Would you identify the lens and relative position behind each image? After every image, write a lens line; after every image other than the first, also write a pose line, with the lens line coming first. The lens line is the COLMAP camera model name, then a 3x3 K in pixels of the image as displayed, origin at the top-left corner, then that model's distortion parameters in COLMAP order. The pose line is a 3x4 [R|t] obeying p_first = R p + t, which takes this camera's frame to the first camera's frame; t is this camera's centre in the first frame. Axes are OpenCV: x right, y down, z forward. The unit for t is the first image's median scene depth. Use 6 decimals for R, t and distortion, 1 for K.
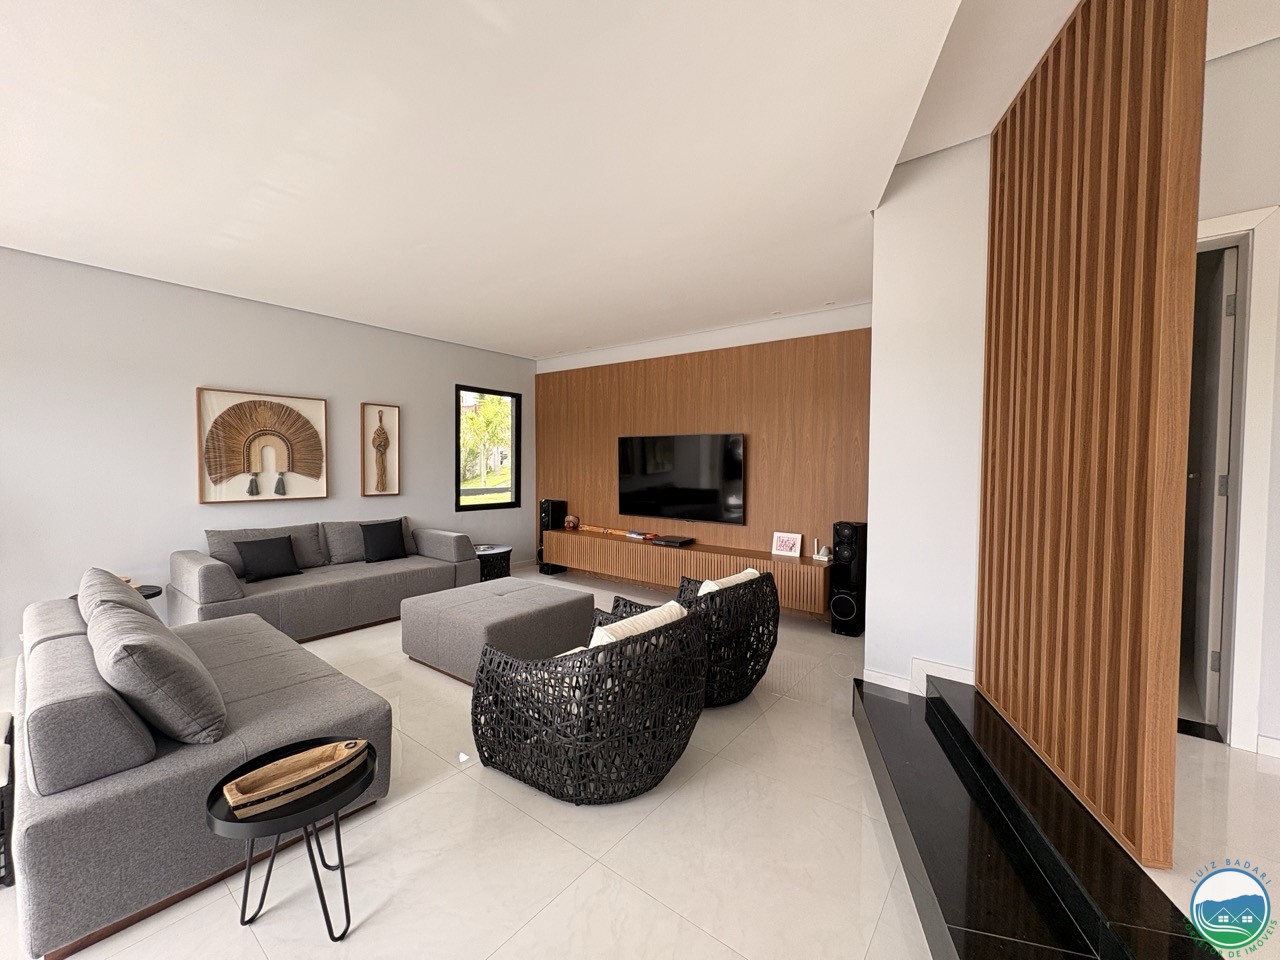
lens RADIAL K [[512.6, 0, 640.7], [0, 512.6, 480.8], [0, 0, 1]] dist [0.007168, -0.001258]
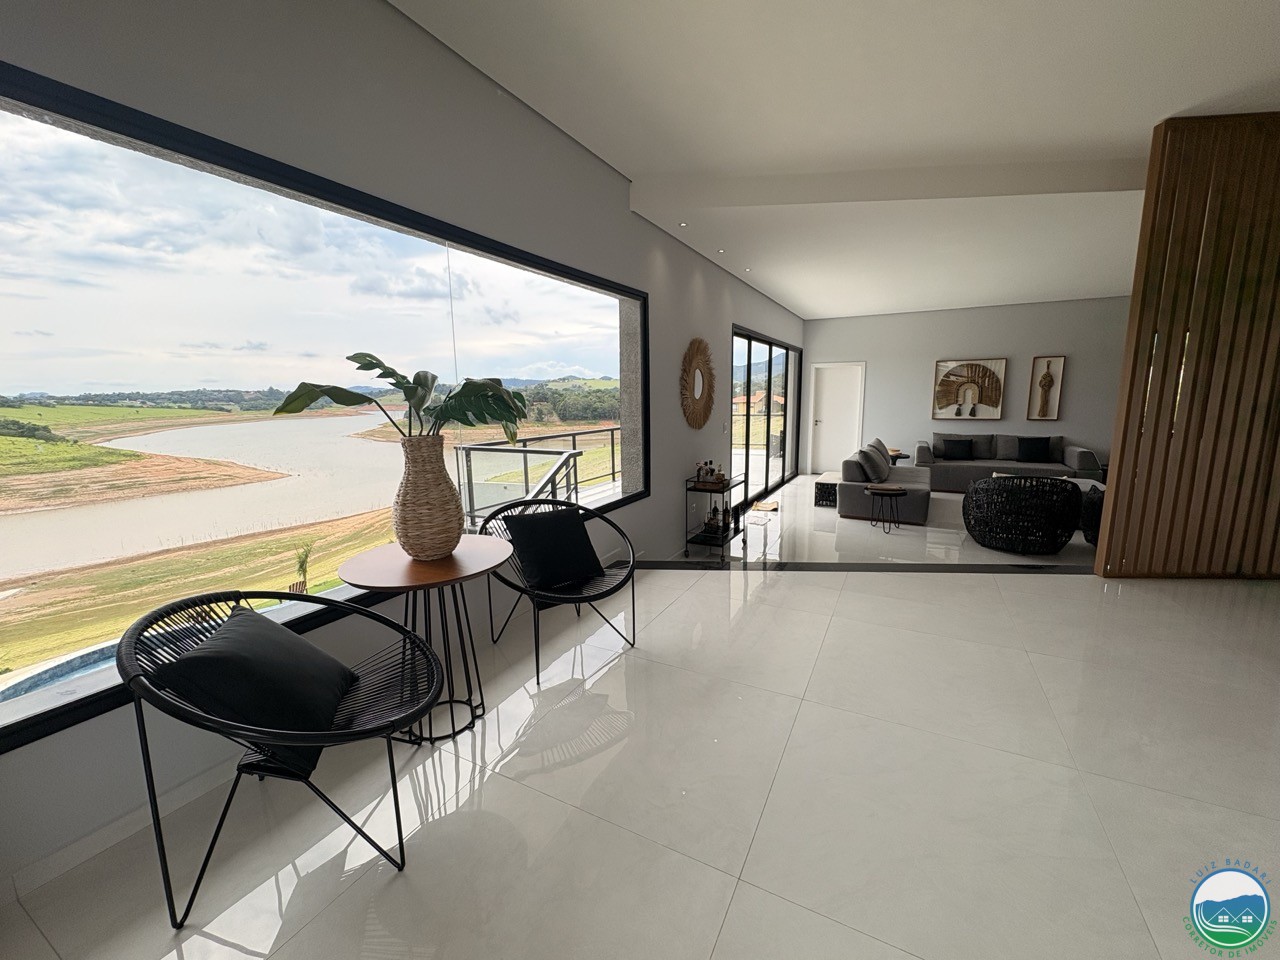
lens RADIAL K [[512.6, 0, 633.9], [0, 512.6, 479.4], [0, 0, 1]] dist [0.007168, -0.001258]
pose [[0.181021, 0.155028, -0.971184, 0.815520], [-0.017973, 0.987854, 0.154339, -0.011017], [0.983315, -0.010483, 0.181609, -0.455213]]
